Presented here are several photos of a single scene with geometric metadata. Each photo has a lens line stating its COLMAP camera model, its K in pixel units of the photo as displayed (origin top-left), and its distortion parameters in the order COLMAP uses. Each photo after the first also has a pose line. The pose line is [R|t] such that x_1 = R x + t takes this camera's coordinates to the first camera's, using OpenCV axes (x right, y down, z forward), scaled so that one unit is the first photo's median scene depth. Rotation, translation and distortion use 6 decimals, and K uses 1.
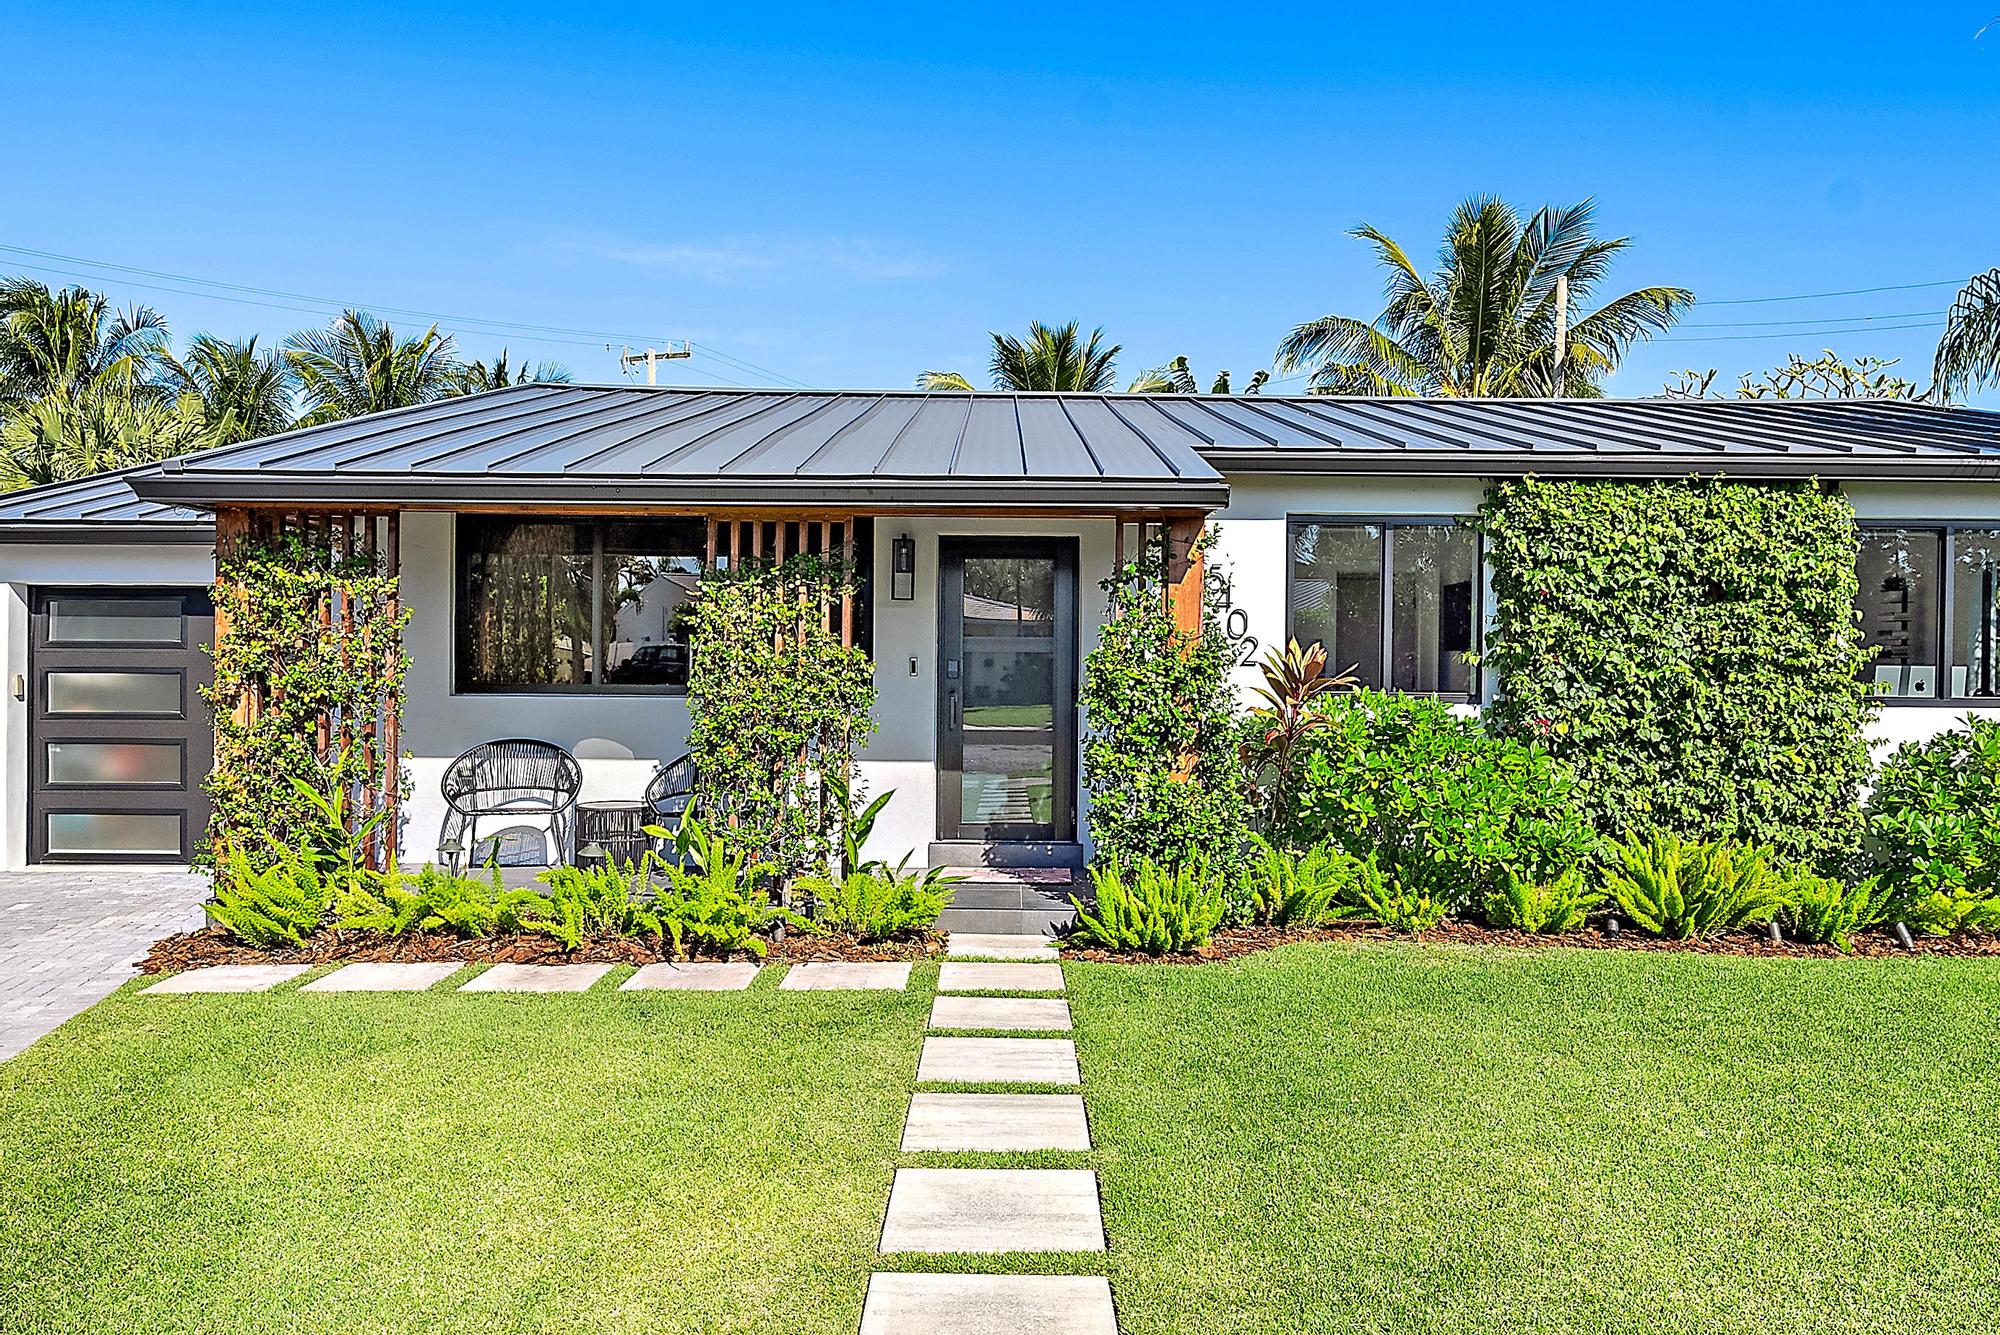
lens RADIAL K [[1436.1, 0, 1000.3], [0, 1436.1, 672.6], [0, 0, 1]] dist [-0.000645, 0.003065]
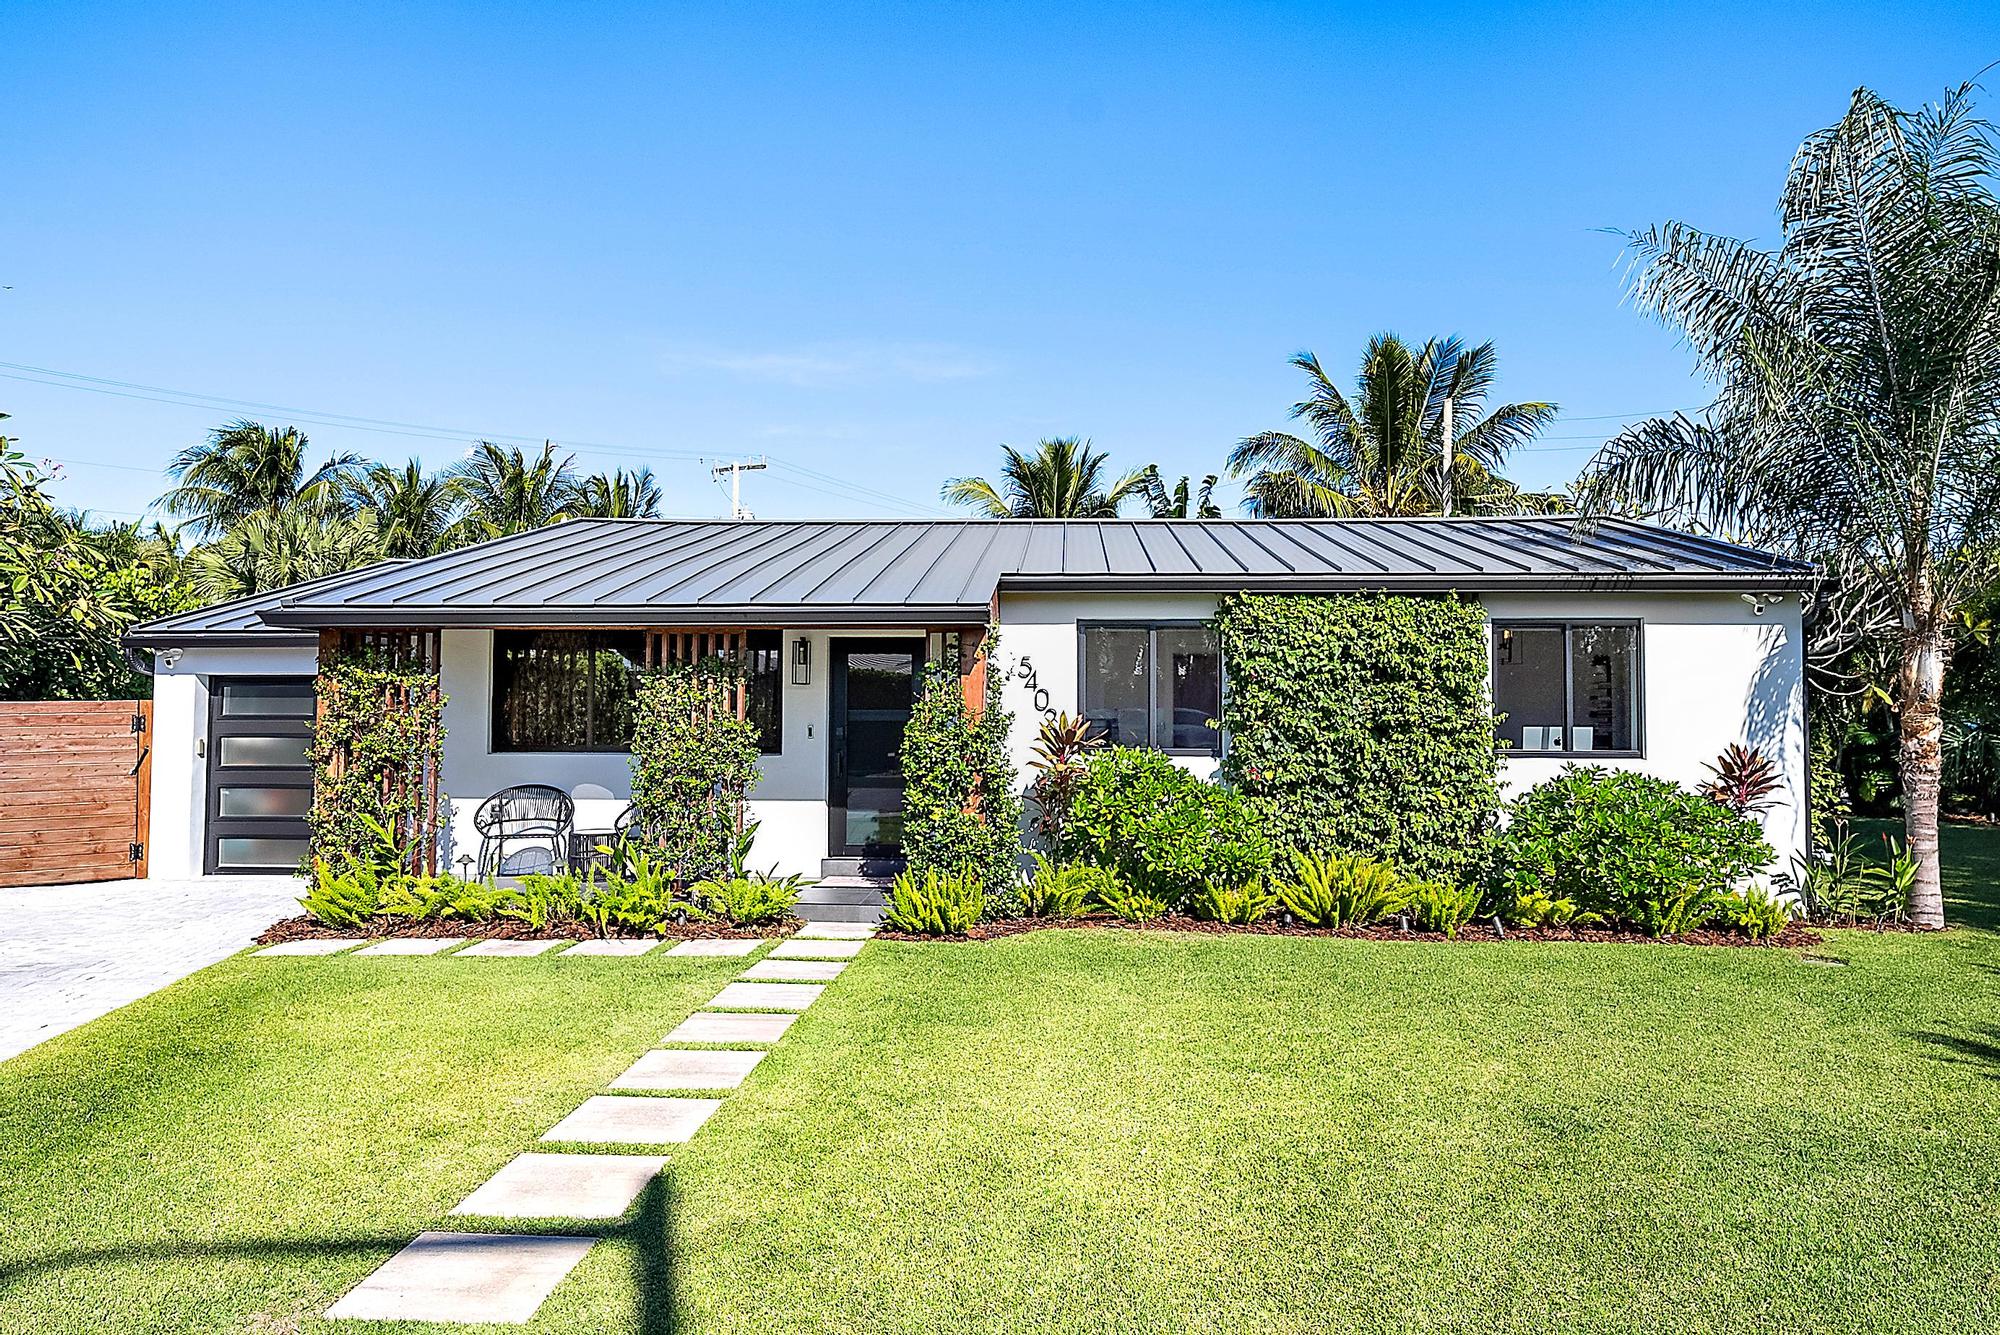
lens RADIAL K [[1254.2, 0, 1000.3], [0, 1254.2, 662.1], [0, 0, 1]] dist [-0.002333, 0.003099]
pose [[0.998043, -0.008821, -0.061907, 0.211836], [0.006011, 0.998949, -0.045432, -0.016344], [0.062243, 0.044971, 0.997047, -0.217055]]
